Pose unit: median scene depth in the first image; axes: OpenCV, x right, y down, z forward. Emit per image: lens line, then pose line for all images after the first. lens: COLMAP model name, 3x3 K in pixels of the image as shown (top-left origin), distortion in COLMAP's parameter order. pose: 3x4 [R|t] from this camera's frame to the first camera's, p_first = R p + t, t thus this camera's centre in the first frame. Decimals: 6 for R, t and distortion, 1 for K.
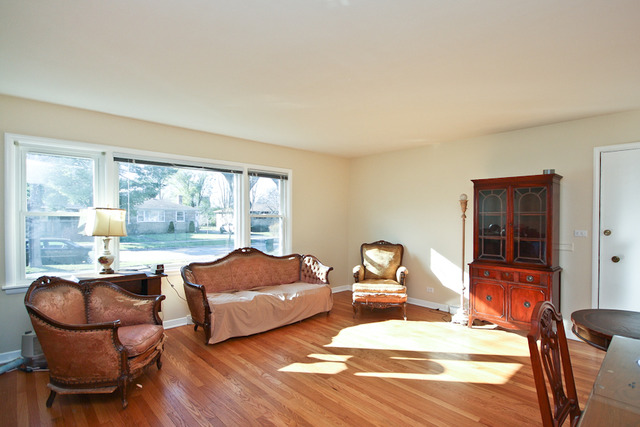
lens RADIAL K [[325.6, 0, 320.0], [0, 325.6, 213.5], [0, 0, 1]] dist [-0.000371, 0.000336]
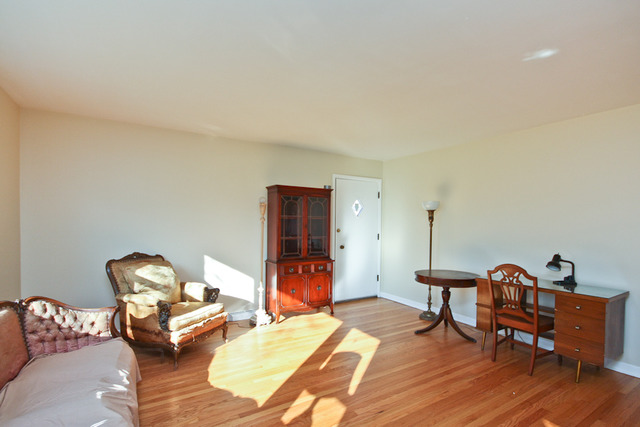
lens RADIAL K [[326.2, 0, 338.1], [0, 326.2, 222.3], [0, 0, 1]] dist [0.000009, 0.000040]
pose [[0.159949, 0.000215, 0.987125, -0.585983], [-0.020759, 0.999780, 0.003145, 0.012543], [-0.986907, -0.020995, 0.159918, 0.673339]]
